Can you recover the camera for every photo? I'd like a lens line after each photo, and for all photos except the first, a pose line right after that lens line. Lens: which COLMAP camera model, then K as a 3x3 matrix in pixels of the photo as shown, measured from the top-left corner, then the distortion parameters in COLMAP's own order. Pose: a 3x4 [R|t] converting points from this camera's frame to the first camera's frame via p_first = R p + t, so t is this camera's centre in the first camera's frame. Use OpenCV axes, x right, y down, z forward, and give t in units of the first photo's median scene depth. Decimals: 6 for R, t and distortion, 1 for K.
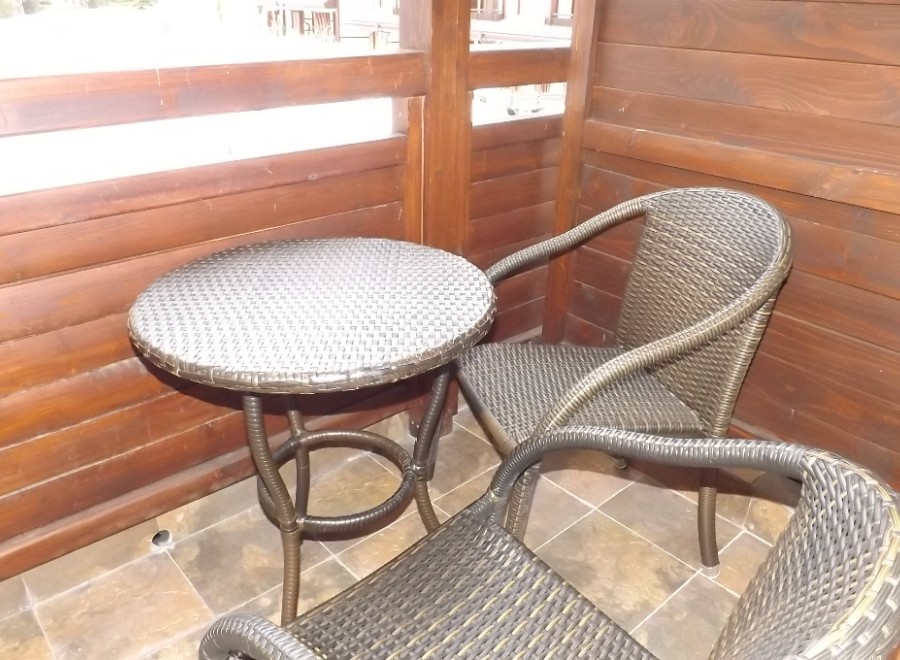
lens RADIAL K [[702.2, 0, 441.4], [0, 702.2, 334.6], [0, 0, 1]] dist [-0.074105, 0.008678]
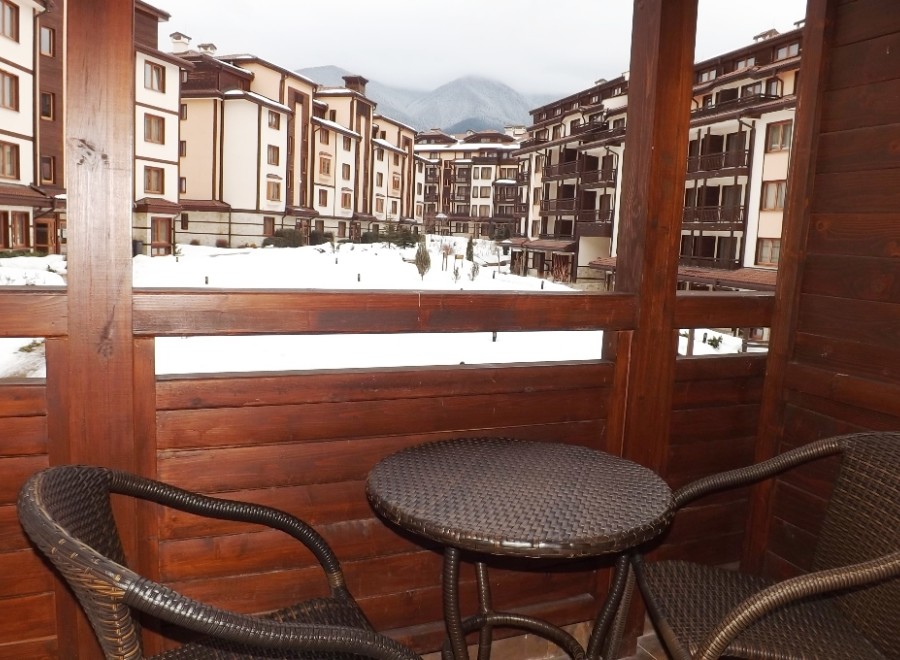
lens RADIAL K [[702.2, 0, 441.4], [0, 702.2, 334.6], [0, 0, 1]] dist [-0.074105, 0.008678]
pose [[0.947027, 0.065620, -0.314377, 0.040515], [-0.162017, 0.942824, -0.291262, 0.053396], [0.277290, 0.326767, 0.903512, -0.136102]]
